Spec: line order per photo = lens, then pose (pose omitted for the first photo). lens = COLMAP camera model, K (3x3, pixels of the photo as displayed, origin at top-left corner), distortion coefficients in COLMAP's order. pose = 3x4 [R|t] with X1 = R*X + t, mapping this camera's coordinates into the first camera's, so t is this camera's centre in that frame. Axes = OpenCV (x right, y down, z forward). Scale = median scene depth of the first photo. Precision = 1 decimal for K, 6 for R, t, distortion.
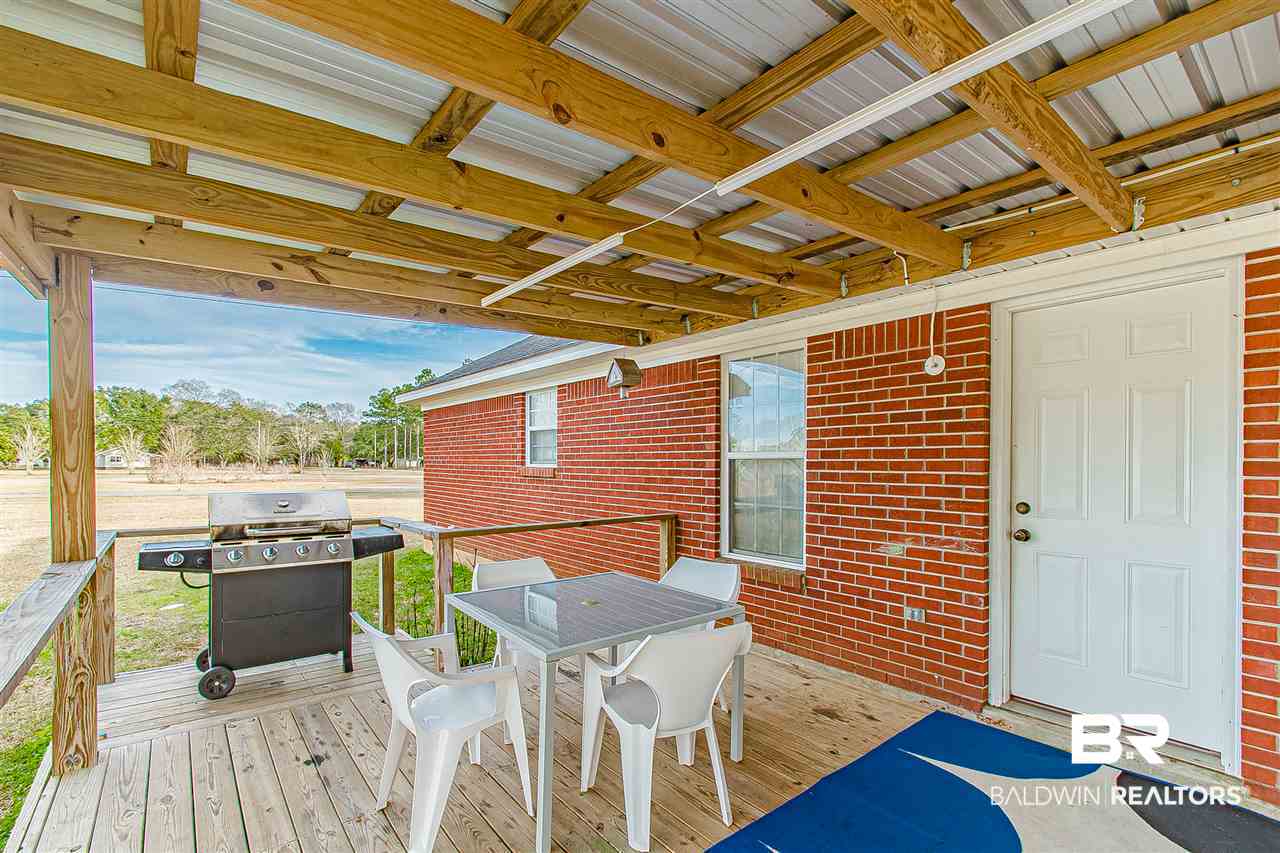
lens RADIAL K [[589.1, 0, 639.0], [0, 589.1, 462.3], [0, 0, 1]] dist [0.000681, 0.000534]
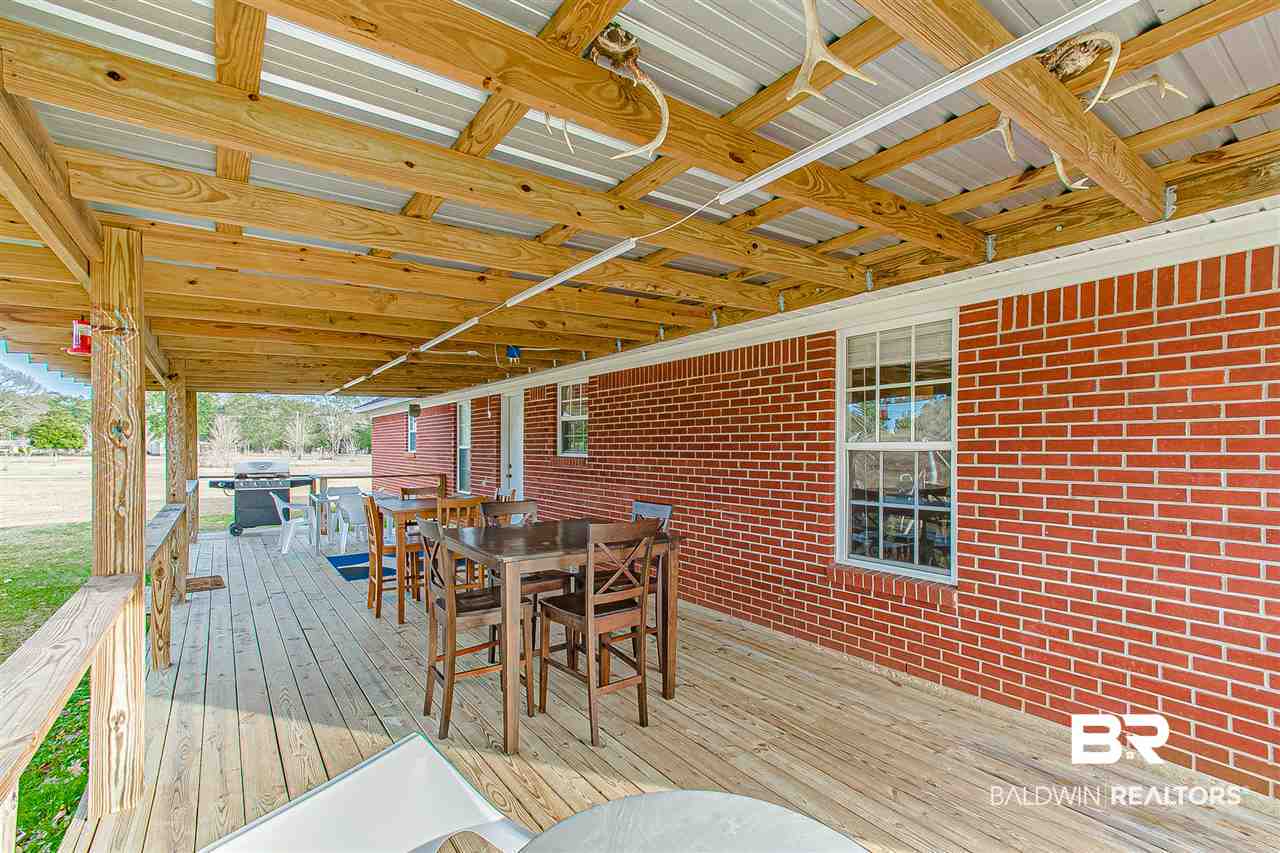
lens RADIAL K [[578.9, 0, 640.5], [0, 578.9, 448.8], [0, 0, 1]] dist [-0.000224, -0.000736]
pose [[0.998584, 0.007389, -0.052679, 0.396110], [-0.007729, 0.999951, -0.006246, 0.001498], [0.052630, 0.006644, 0.998592, -0.484233]]
